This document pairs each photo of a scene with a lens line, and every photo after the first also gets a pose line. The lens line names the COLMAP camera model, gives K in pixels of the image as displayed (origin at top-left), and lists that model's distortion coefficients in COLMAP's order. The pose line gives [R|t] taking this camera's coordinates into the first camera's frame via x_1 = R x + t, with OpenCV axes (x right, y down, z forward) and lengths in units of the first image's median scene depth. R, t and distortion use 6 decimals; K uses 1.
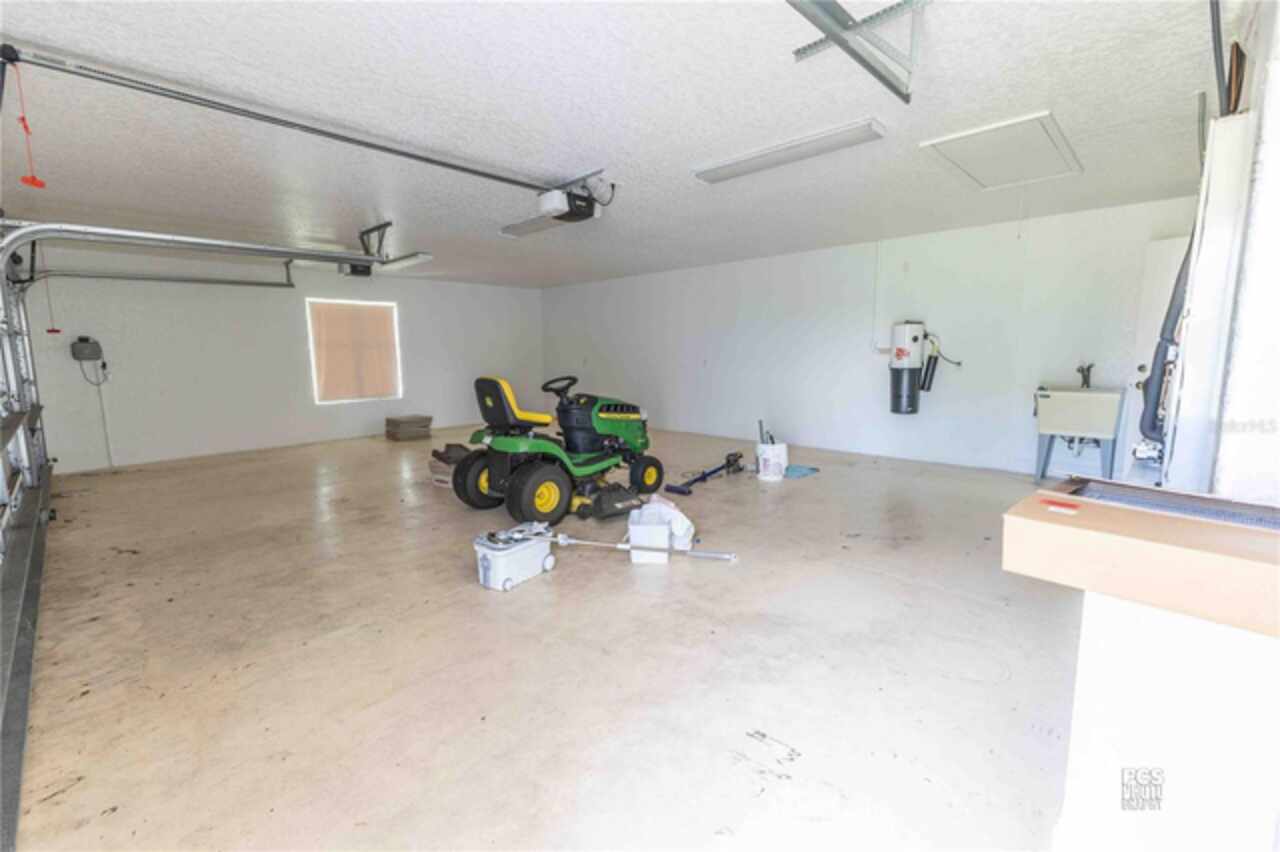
lens RADIAL K [[552.9, 0, 640.0], [0, 552.9, 426.0], [0, 0, 1]] dist [0.001309, 0.000044]
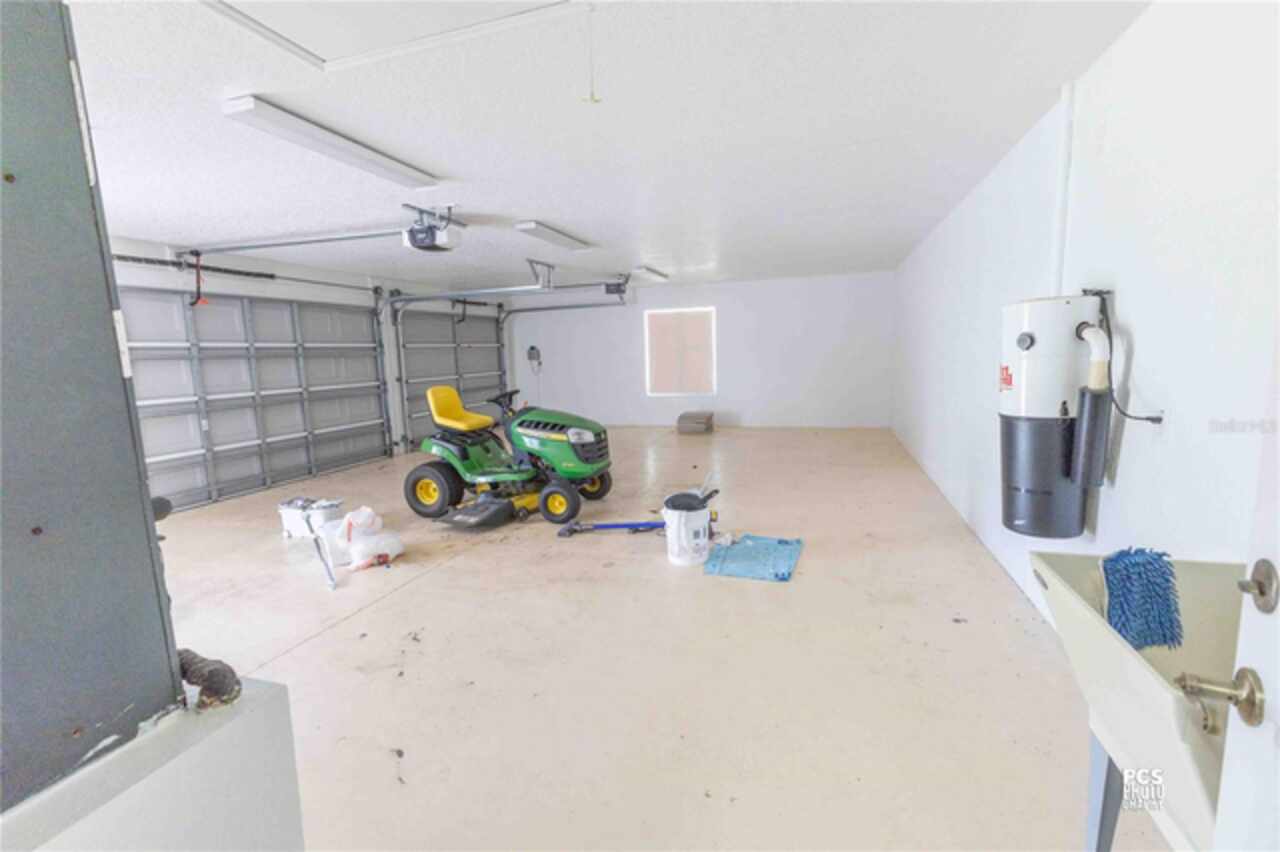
lens RADIAL K [[552.9, 0, 640.0], [0, 552.9, 426.0], [0, 0, 1]] dist [0.001309, 0.000044]
pose [[0.438541, 0.121766, -0.890424, 0.670851], [-0.100304, 0.991220, 0.086150, -0.098648], [0.893096, 0.051533, 0.446905, 0.554312]]
